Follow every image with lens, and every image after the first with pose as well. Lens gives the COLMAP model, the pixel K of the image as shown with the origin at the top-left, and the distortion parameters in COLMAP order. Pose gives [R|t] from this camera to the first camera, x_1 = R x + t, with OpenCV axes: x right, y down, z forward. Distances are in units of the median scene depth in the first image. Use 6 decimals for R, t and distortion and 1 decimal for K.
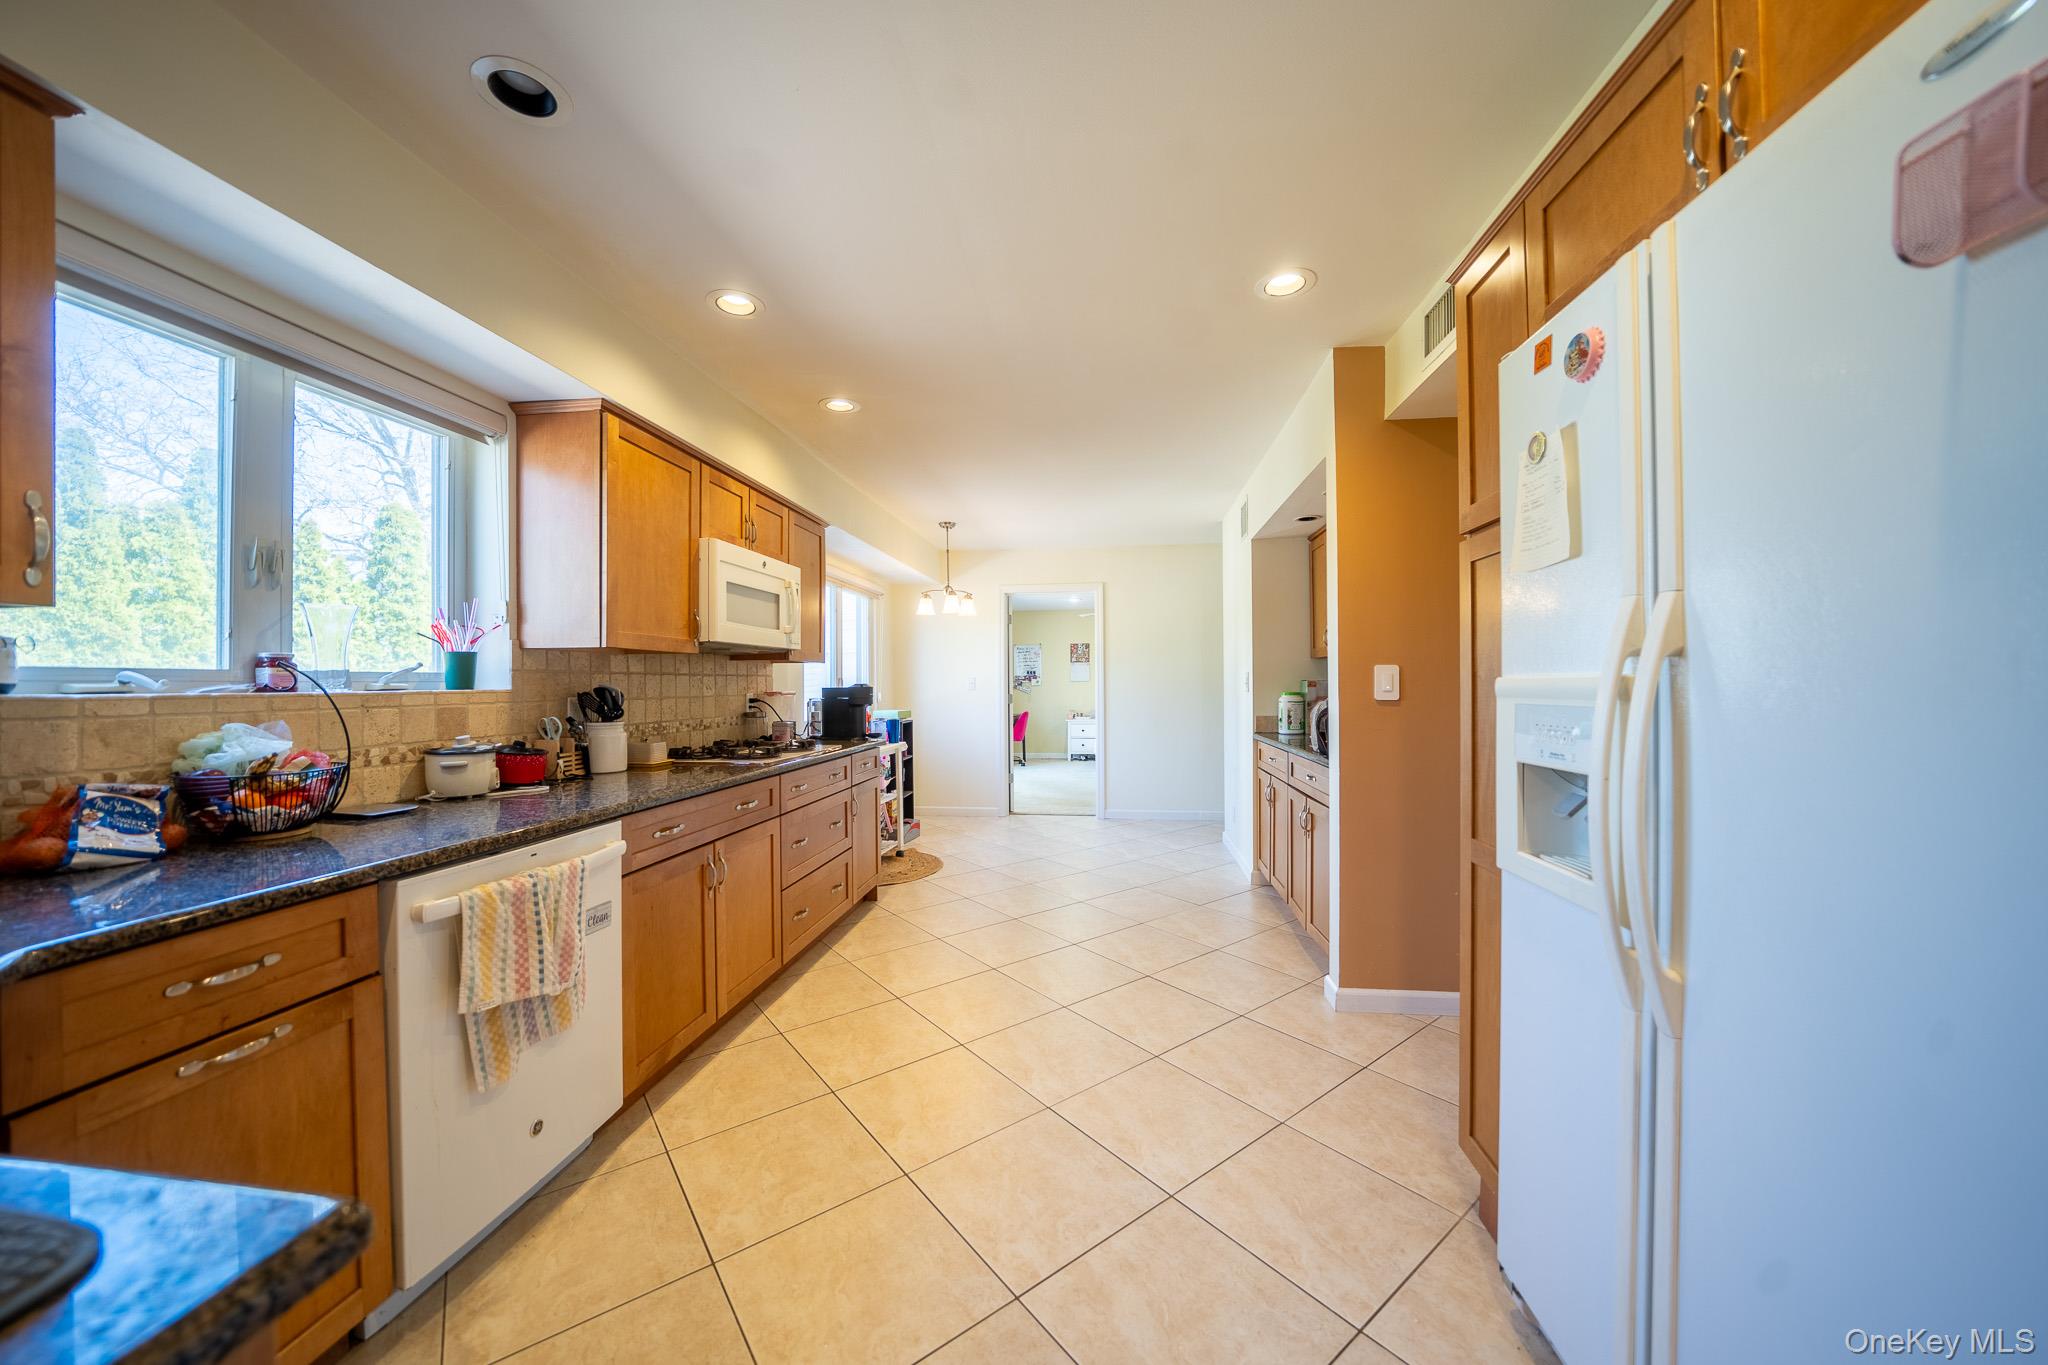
lens RADIAL K [[719.5, 0, 1020.2], [0, 719.5, 681.7], [0, 0, 1]] dist [-0.014889, -0.000133]
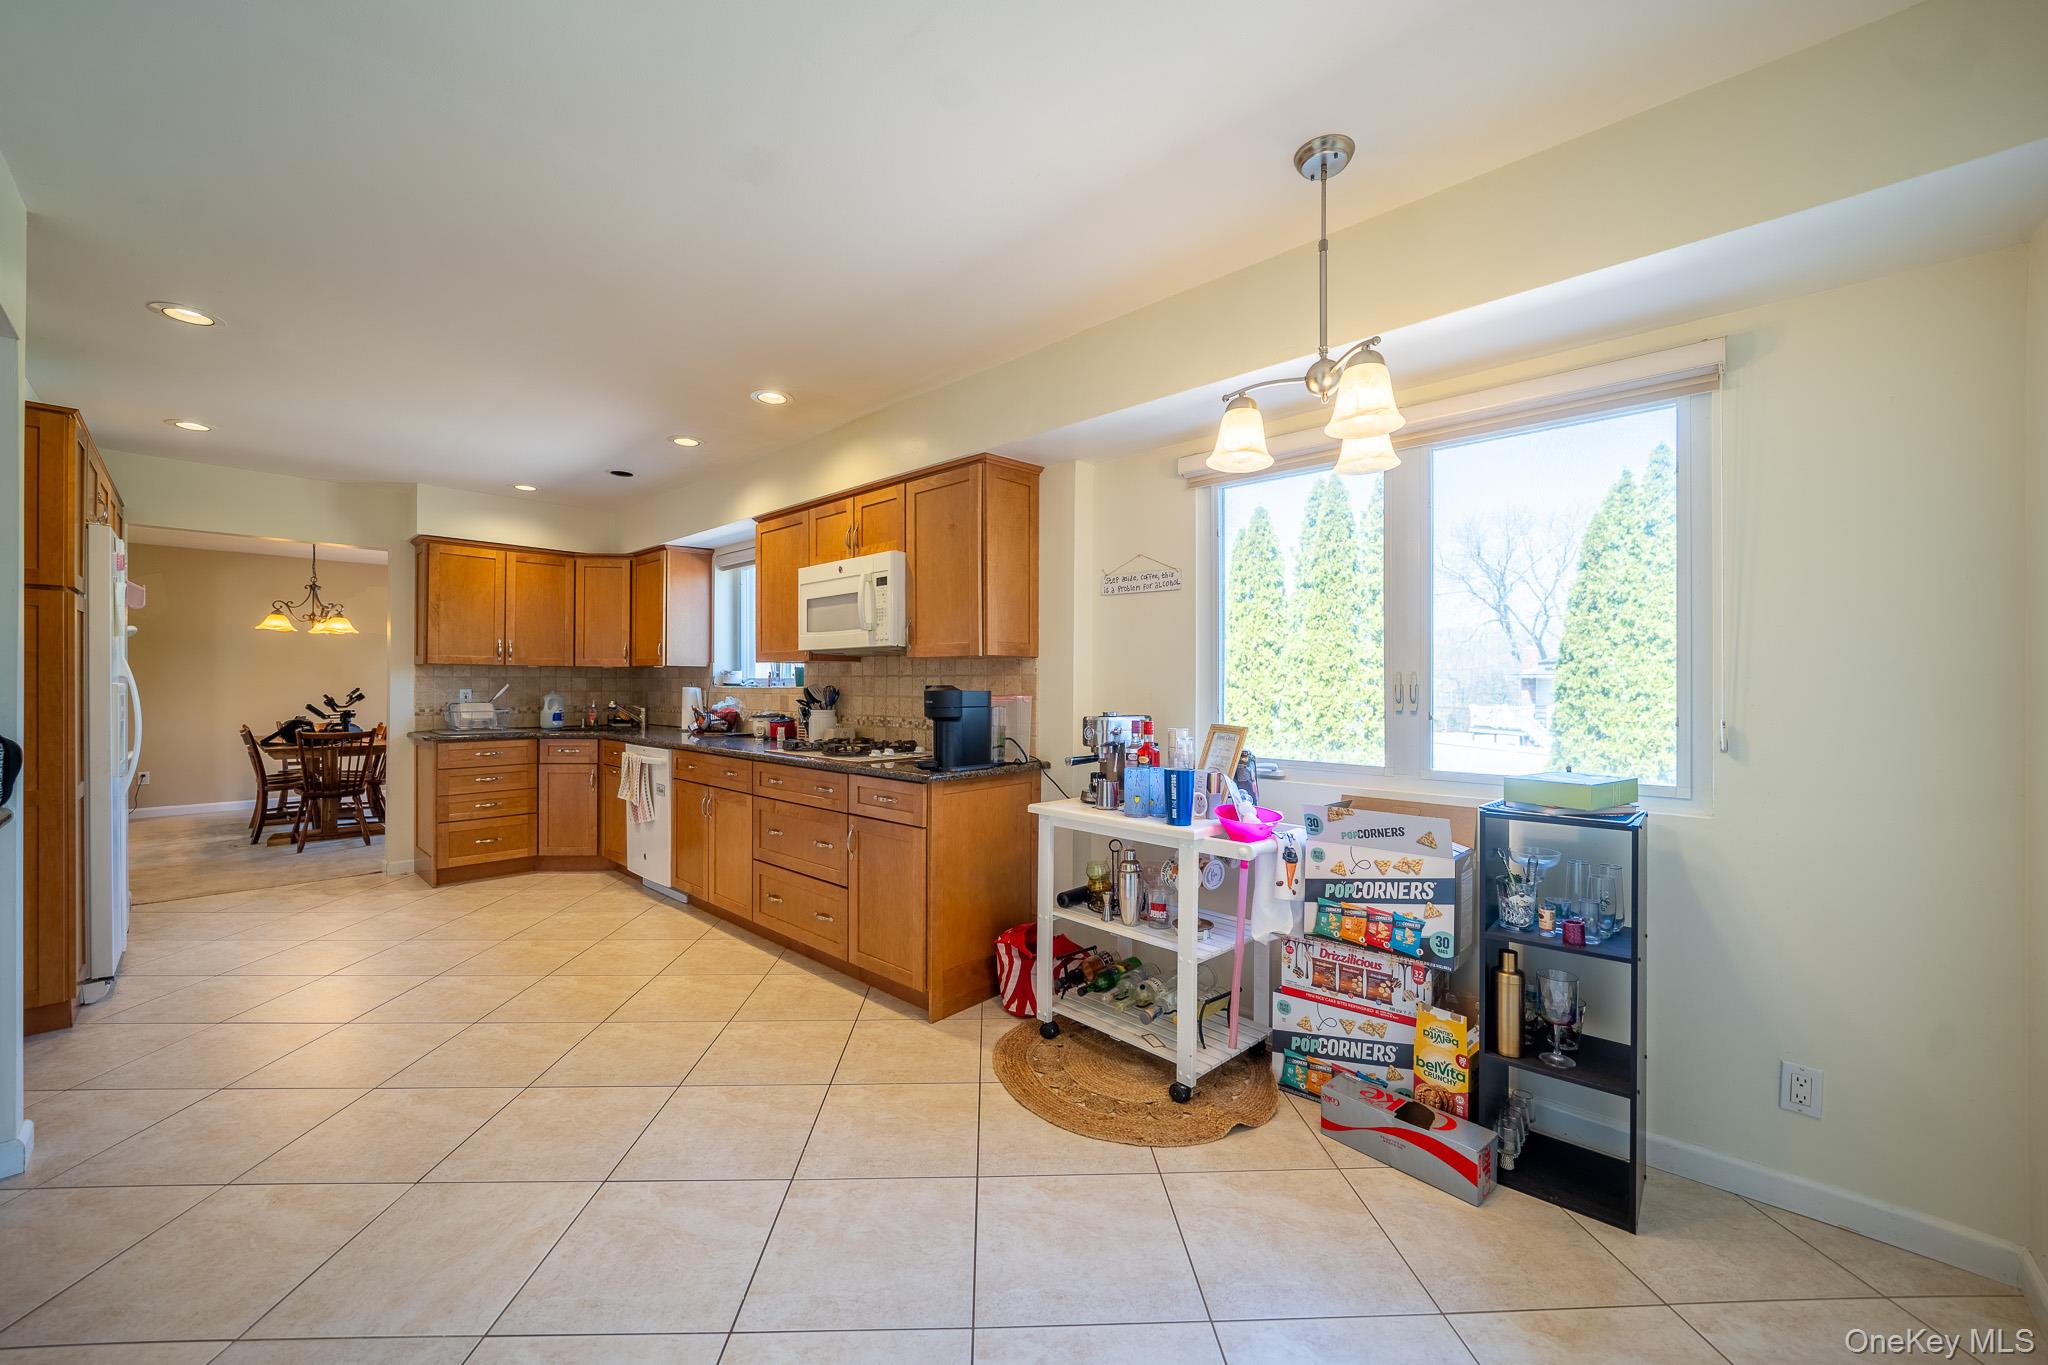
lens RADIAL K [[784.3, 0, 1022.1], [0, 784.3, 681.9], [0, 0, 1]] dist [-0.003463, -0.000079]
pose [[-0.595918, 0.006970, -0.803015, 0.436513], [0.001956, 0.999972, 0.007229, -0.010633], [0.803043, 0.002737, -0.595915, 2.091402]]
